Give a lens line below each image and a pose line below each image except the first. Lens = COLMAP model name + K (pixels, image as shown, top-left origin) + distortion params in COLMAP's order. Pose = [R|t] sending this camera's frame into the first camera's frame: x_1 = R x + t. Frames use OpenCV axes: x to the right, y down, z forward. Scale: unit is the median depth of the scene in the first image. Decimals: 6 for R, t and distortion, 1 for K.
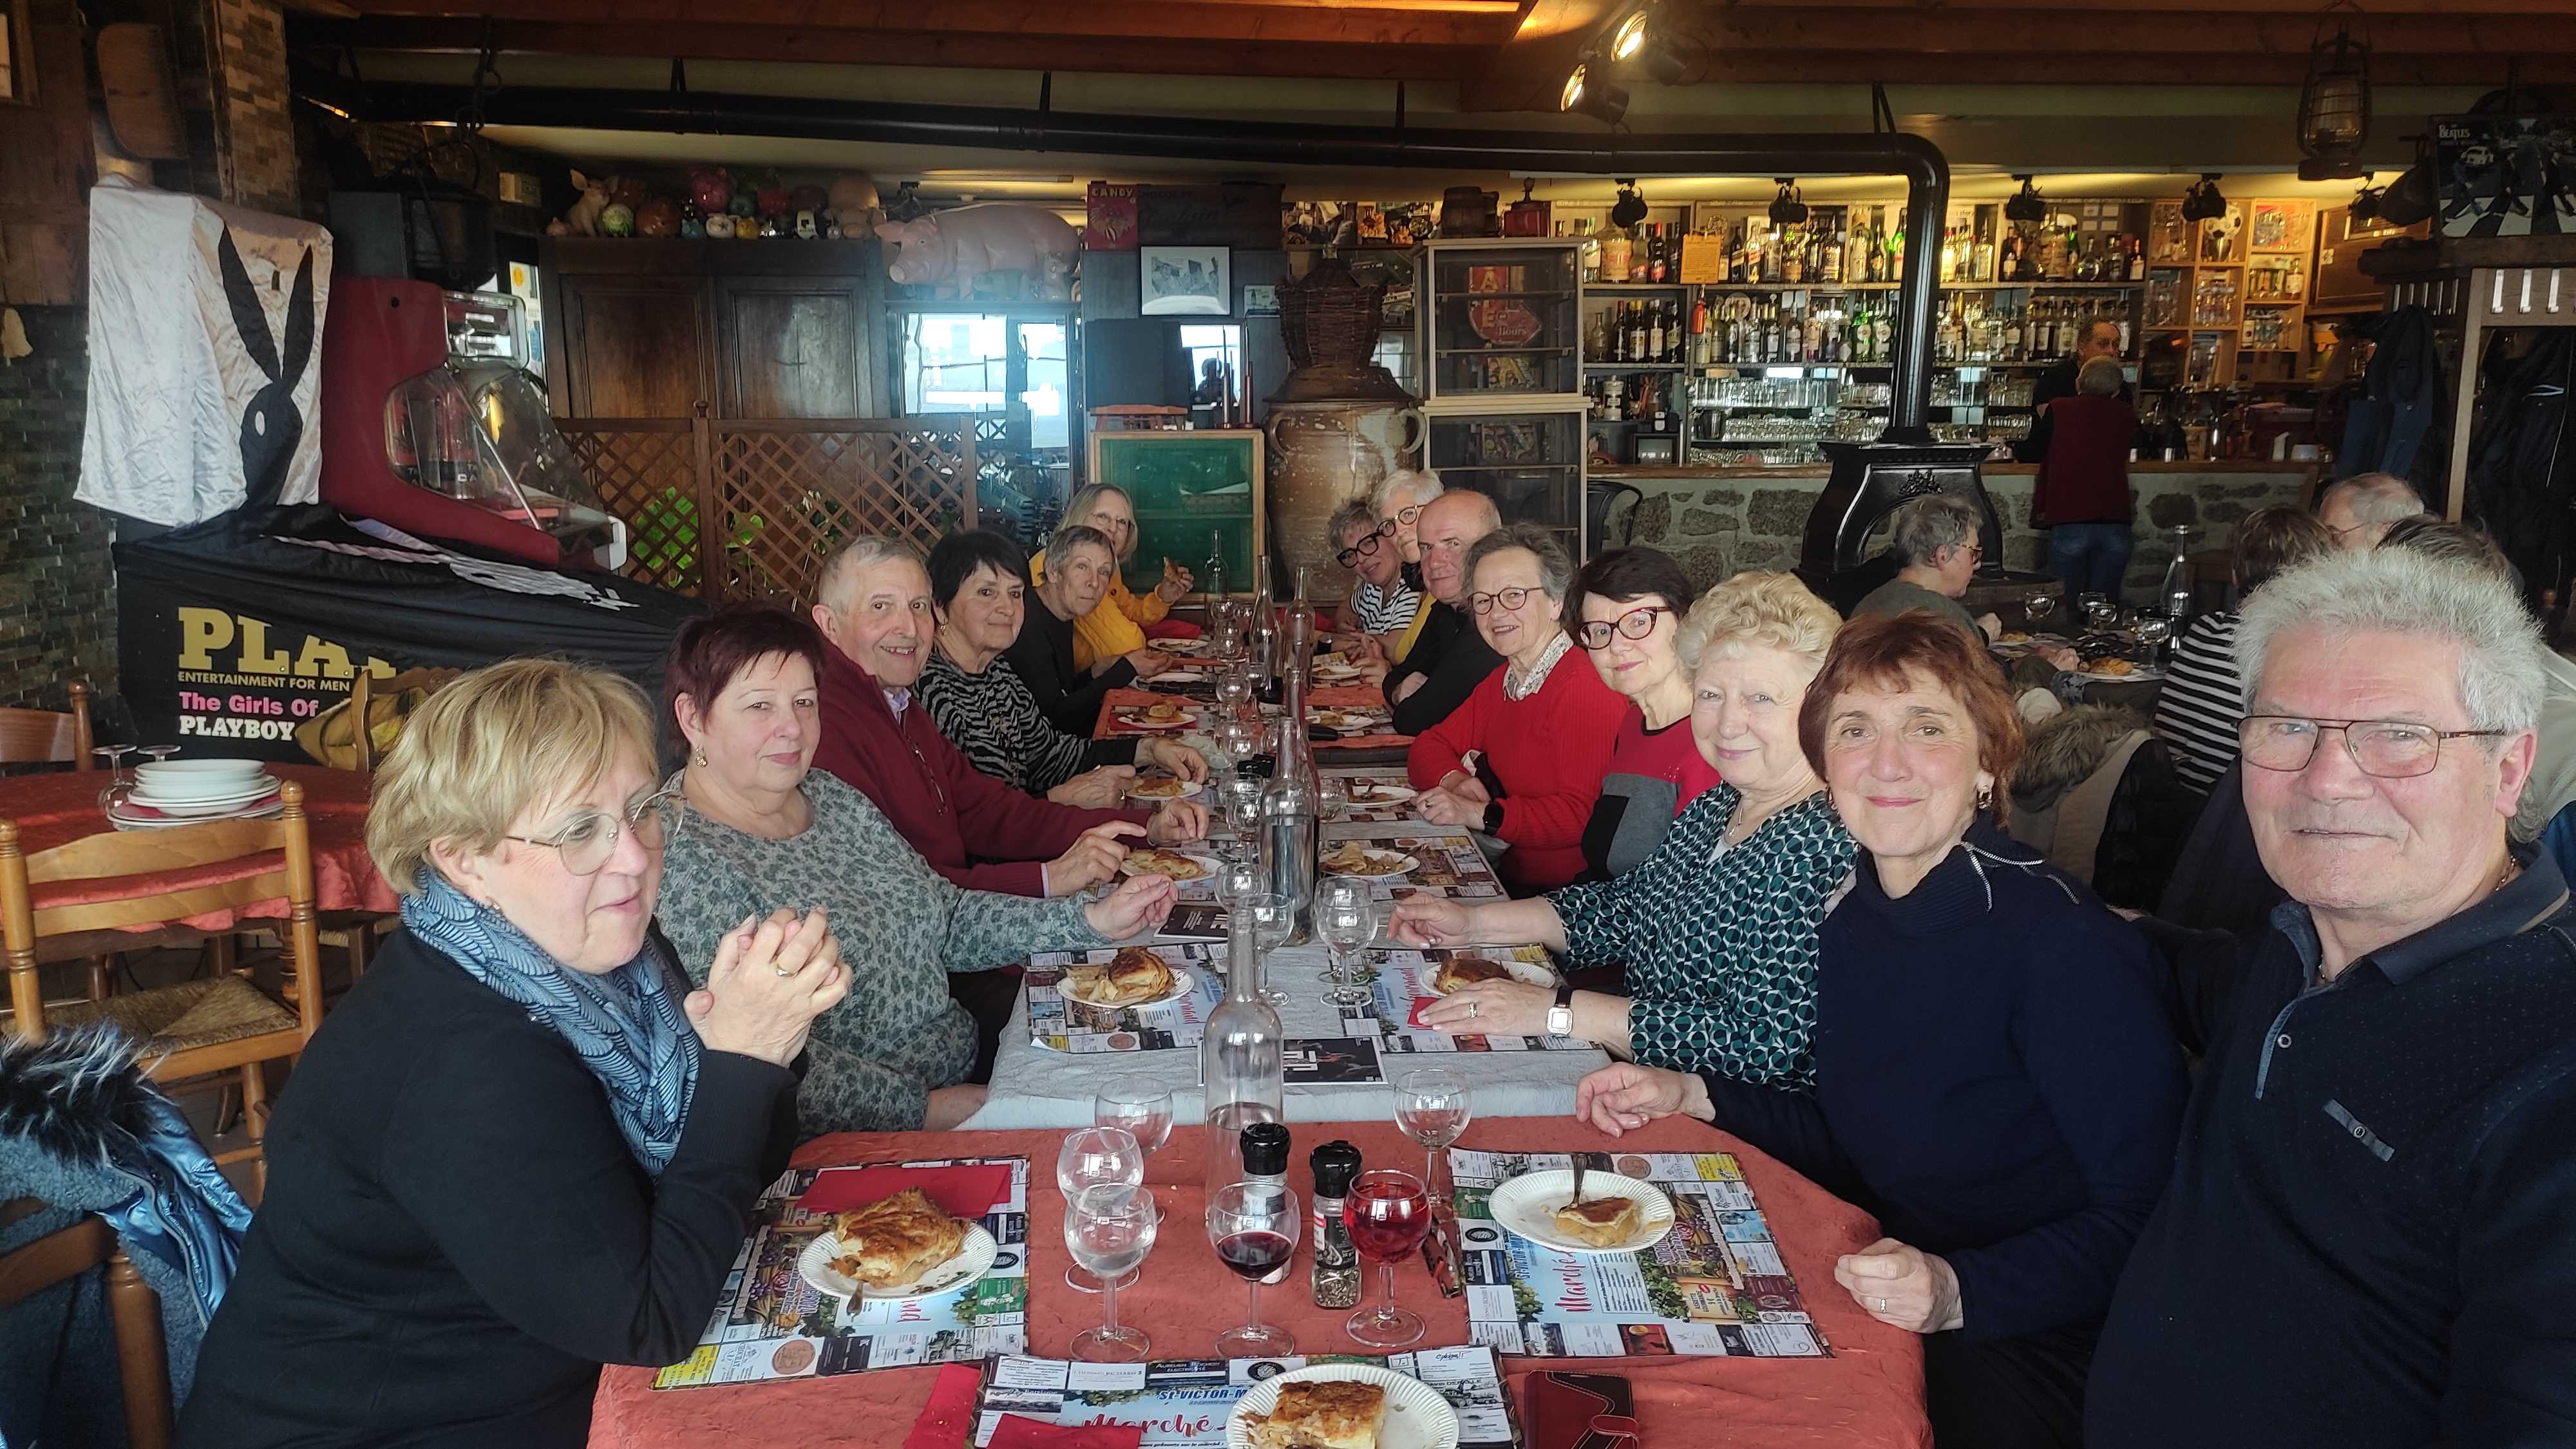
lens RADIAL K [[1934.9, 0, 1312.5], [0, 1934.9, 723.1], [0, 0, 1]] dist [0.056383, -0.047533]
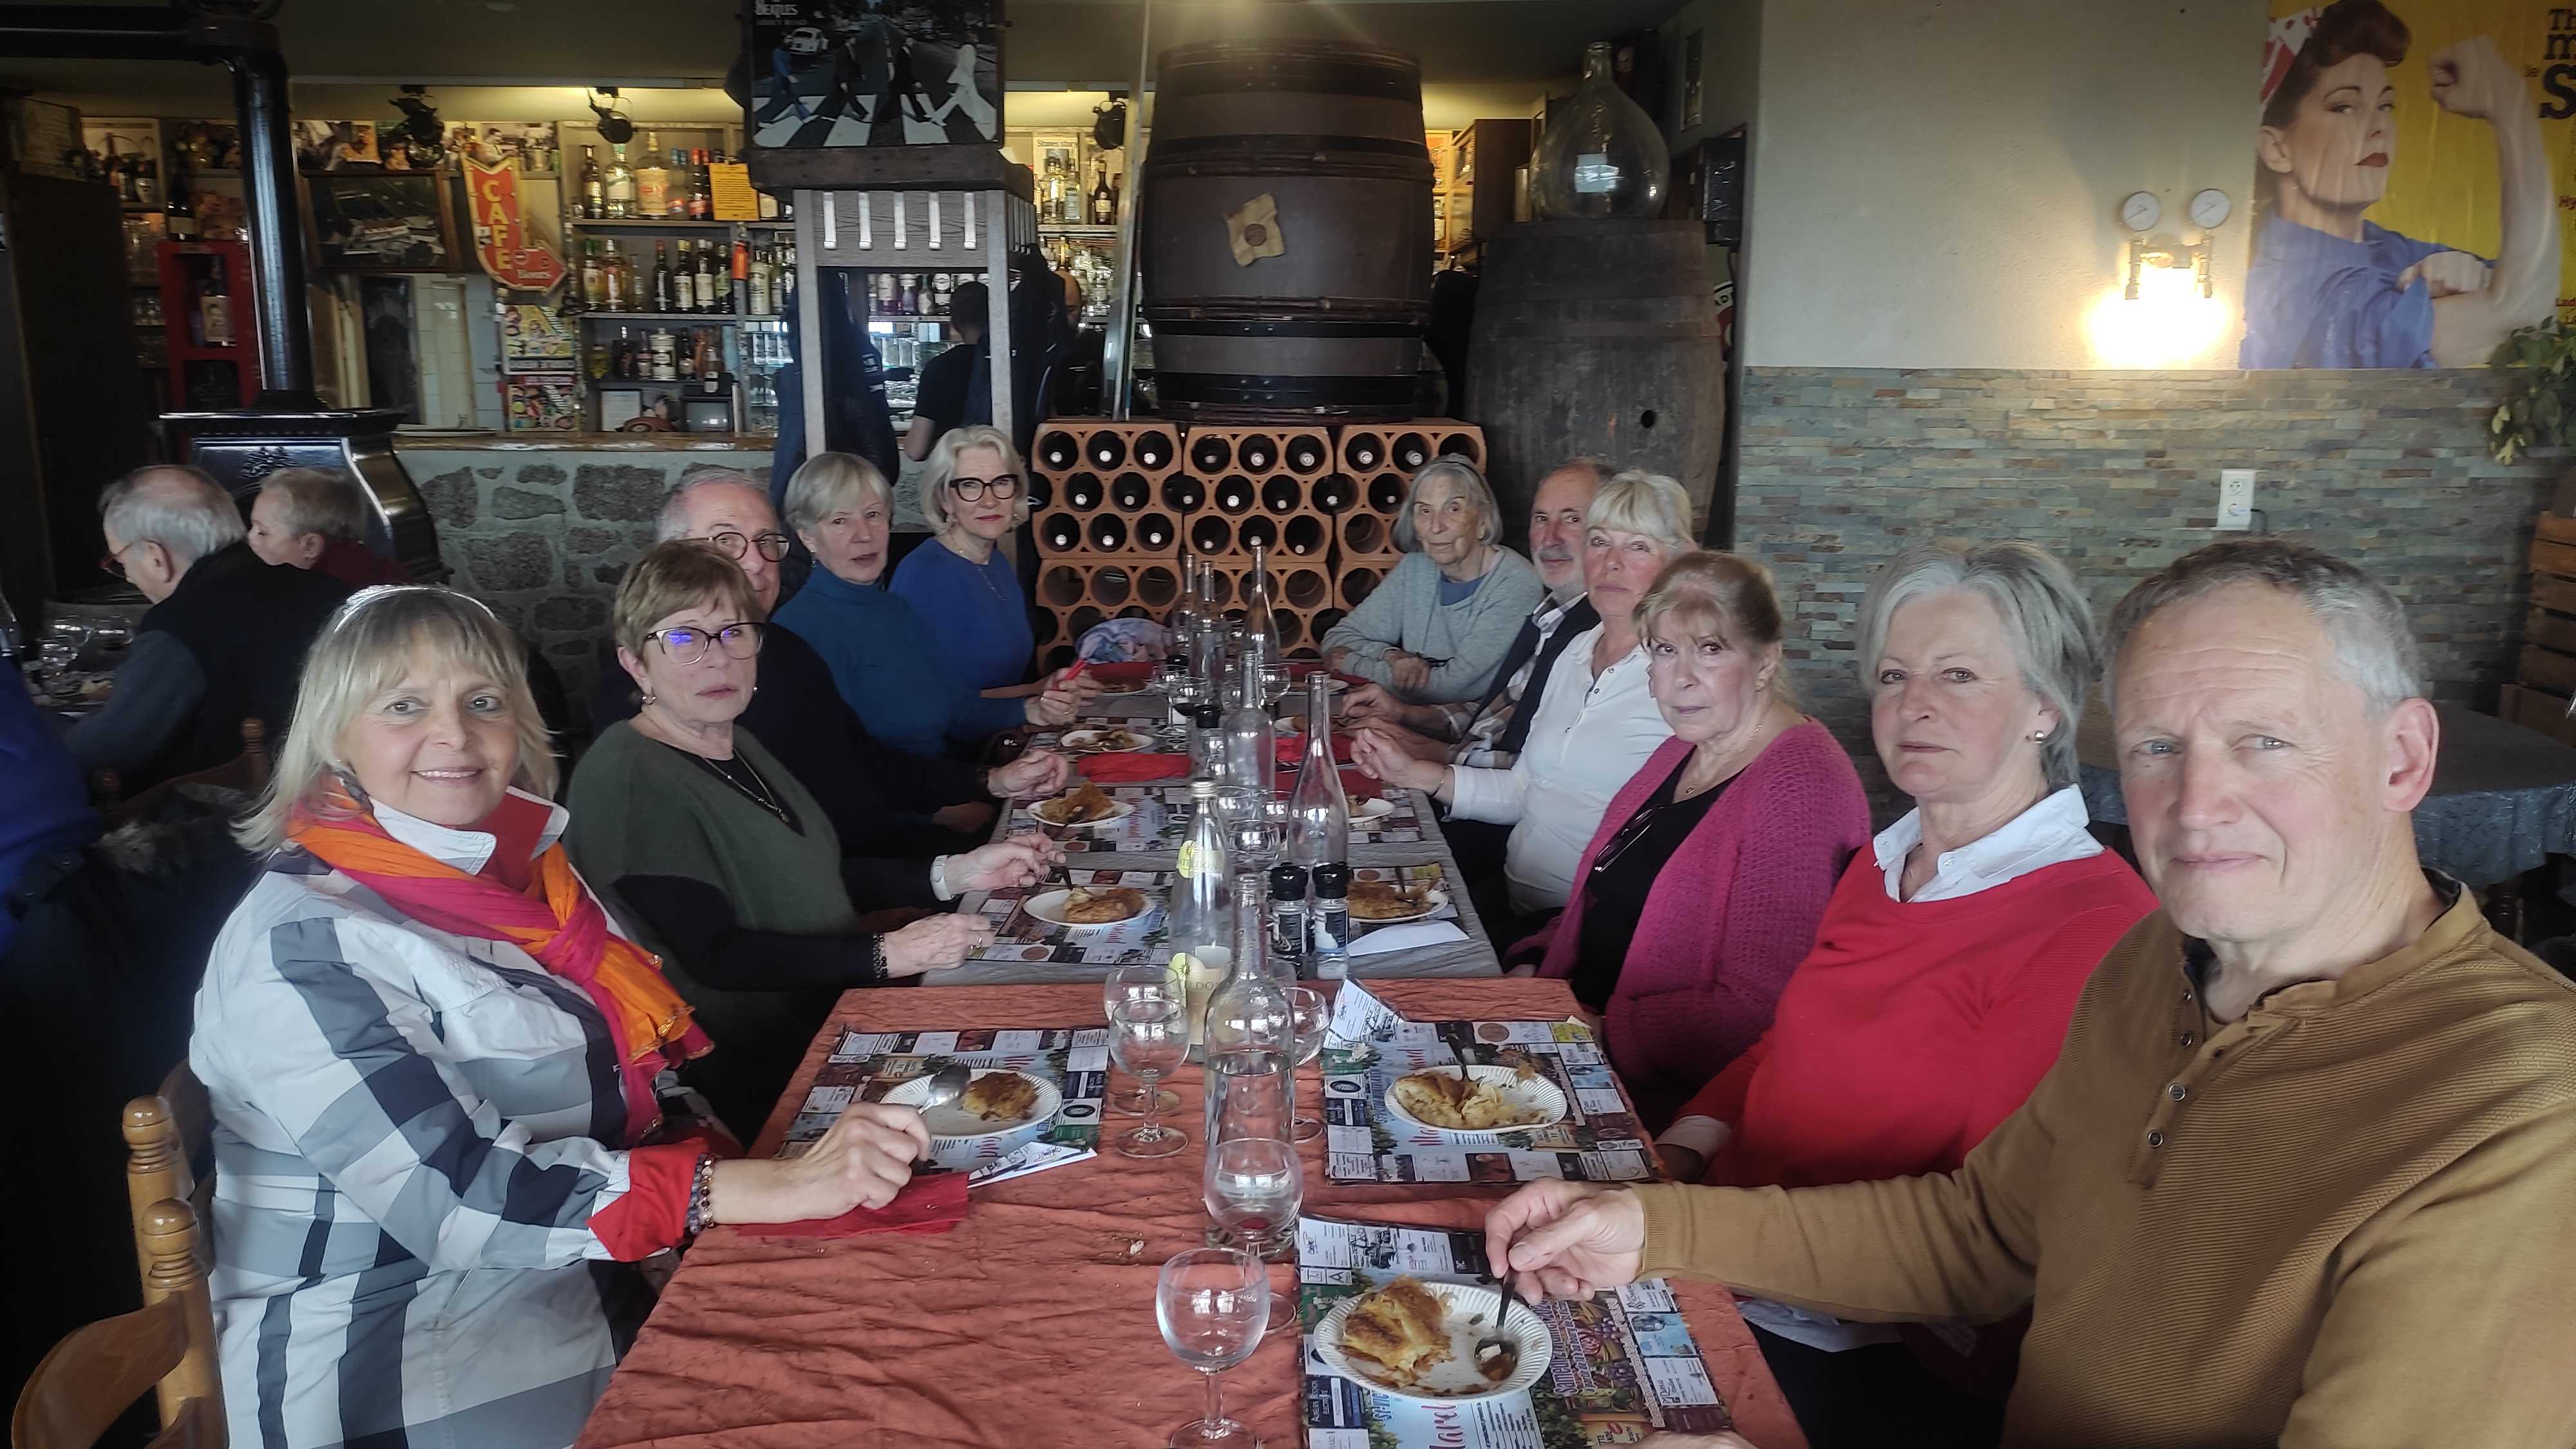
lens RADIAL K [[1934.9, 0, 1289.3], [0, 1934.9, 725.8], [0, 0, 1]] dist [0.056383, -0.047533]
pose [[0.999992, 0.003913, 0.000476, 0.535684], [-0.003923, 0.999755, 0.021804, -0.028354], [-0.000390, -0.021806, 0.999762, 0.165186]]
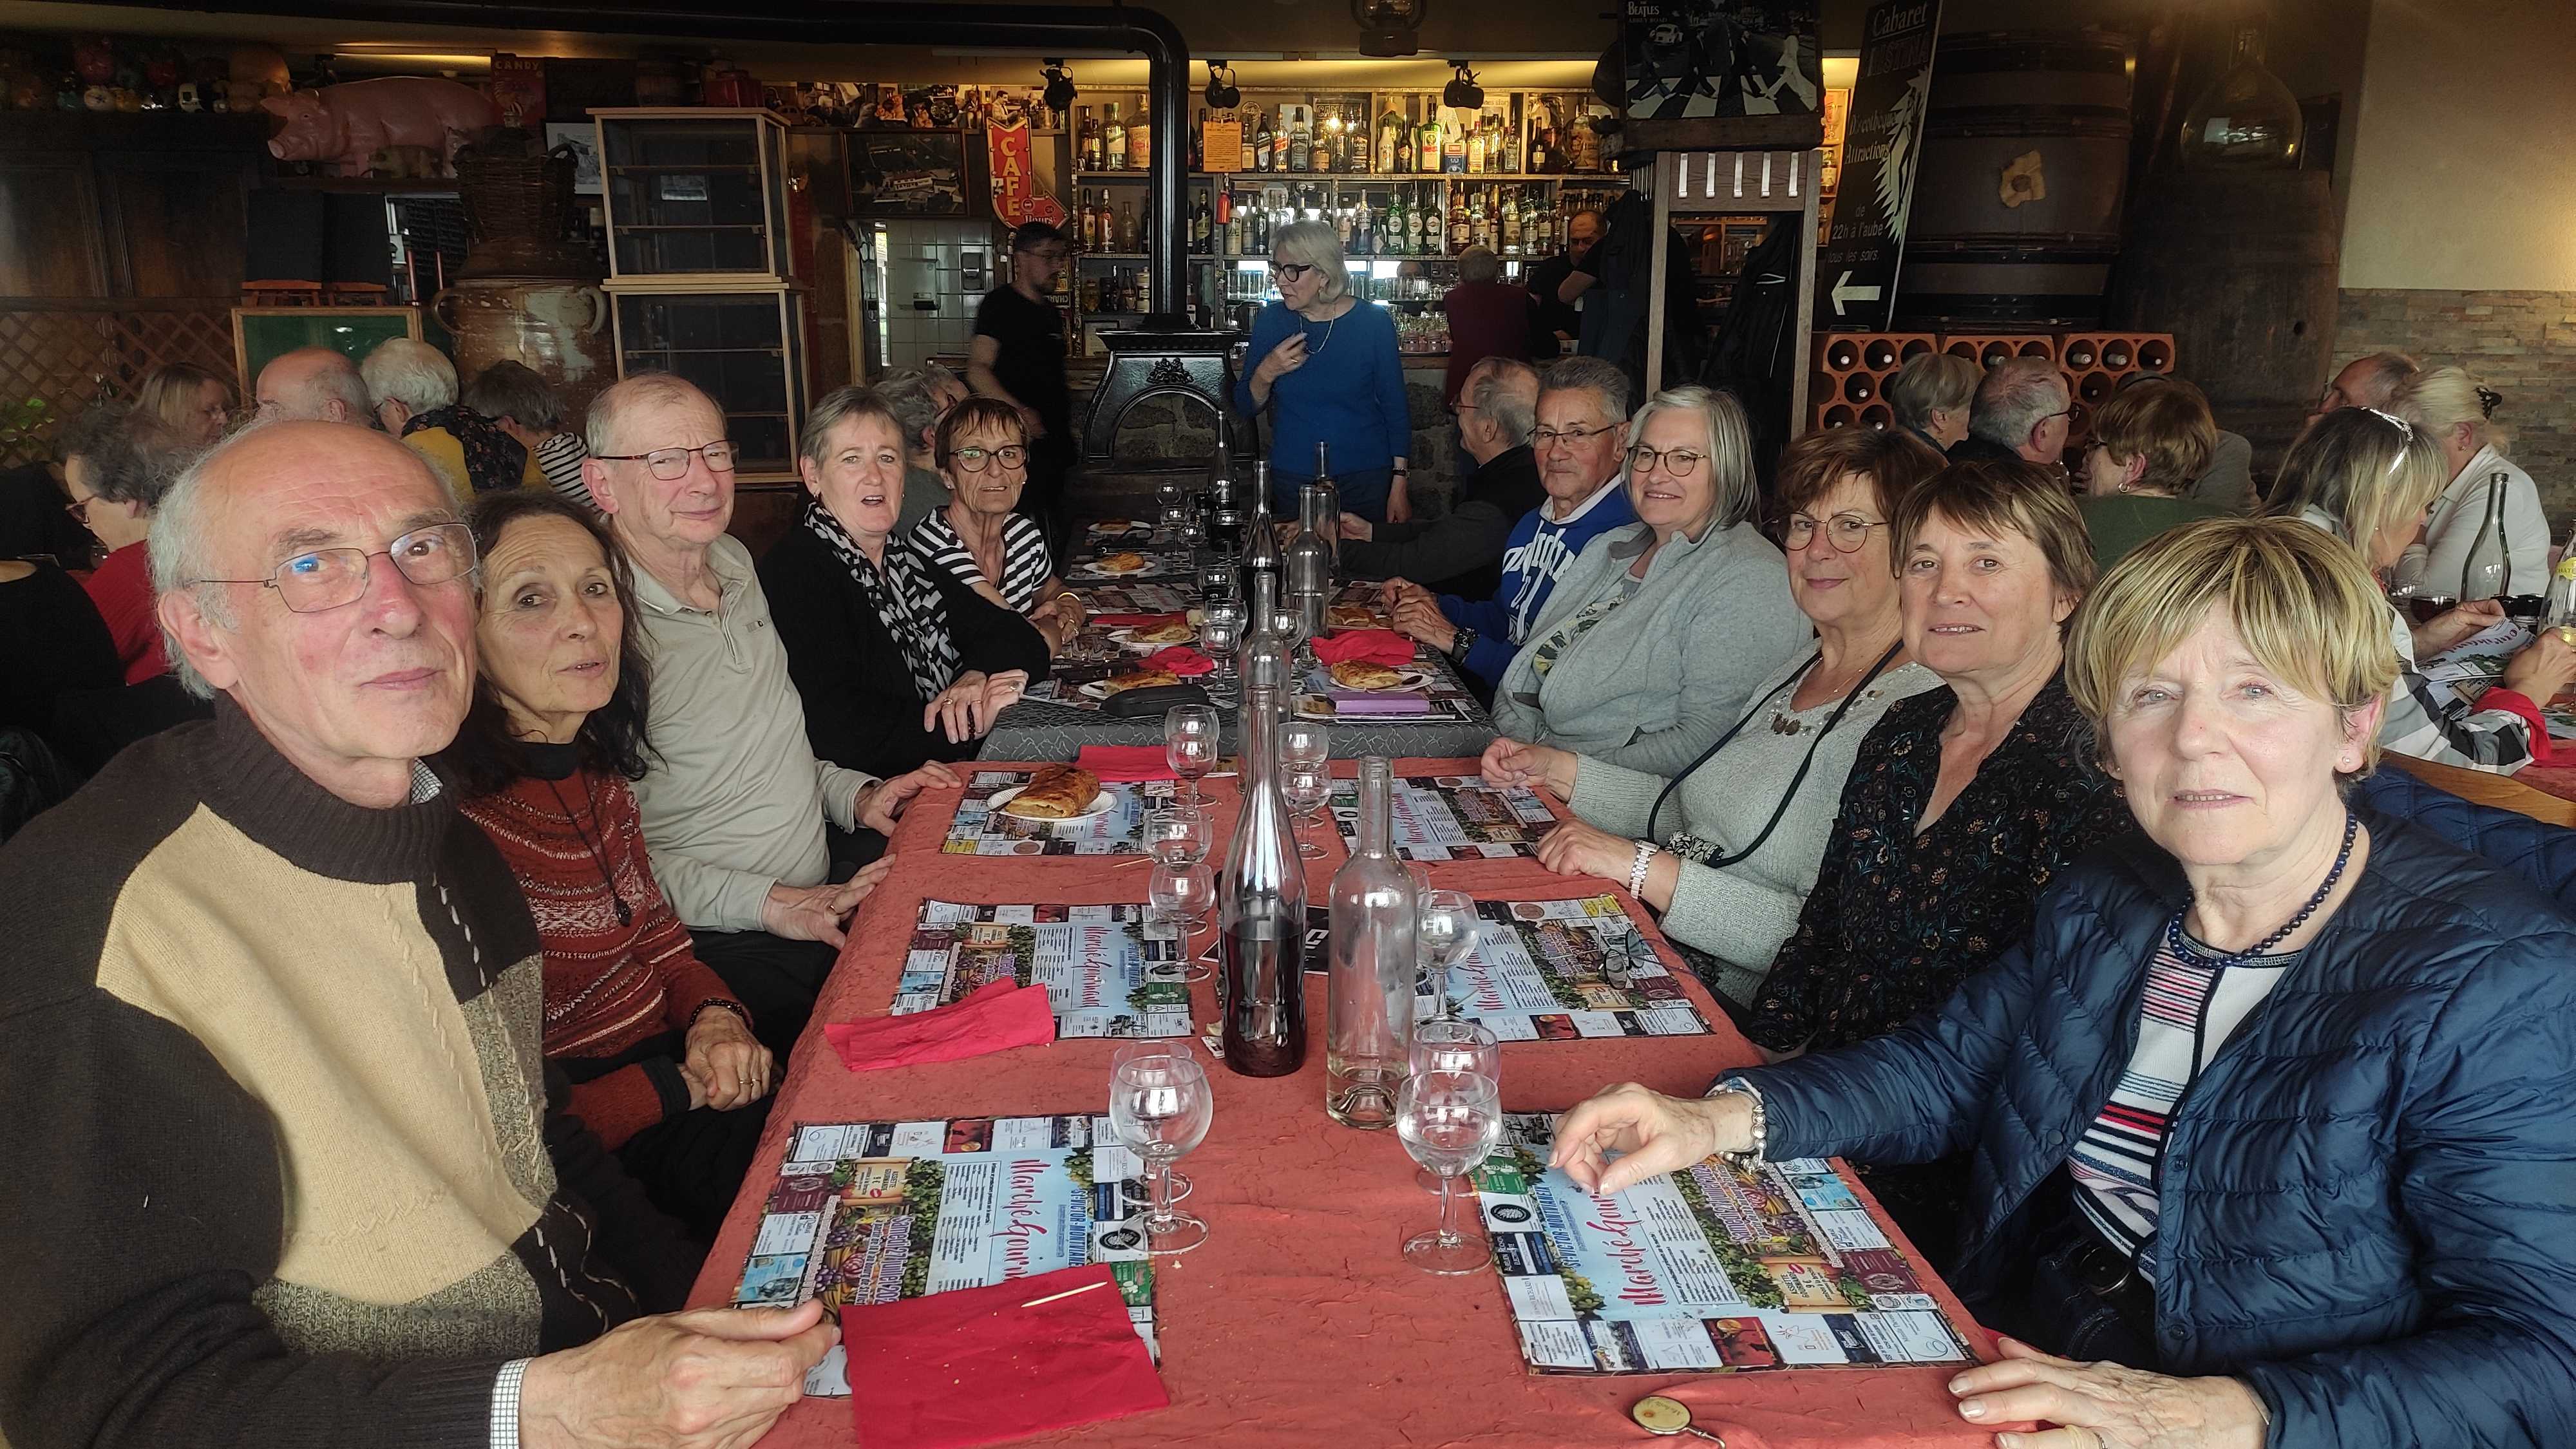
lens RADIAL K [[1934.9, 0, 1290.9], [0, 1934.9, 723.0], [0, 0, 1]] dist [0.056383, -0.047533]
pose [[0.999975, 0.002965, 0.006437, 0.275650], [-0.003265, 0.998885, 0.047101, 0.005310], [-0.006291, -0.047121, 0.998869, 0.012640]]
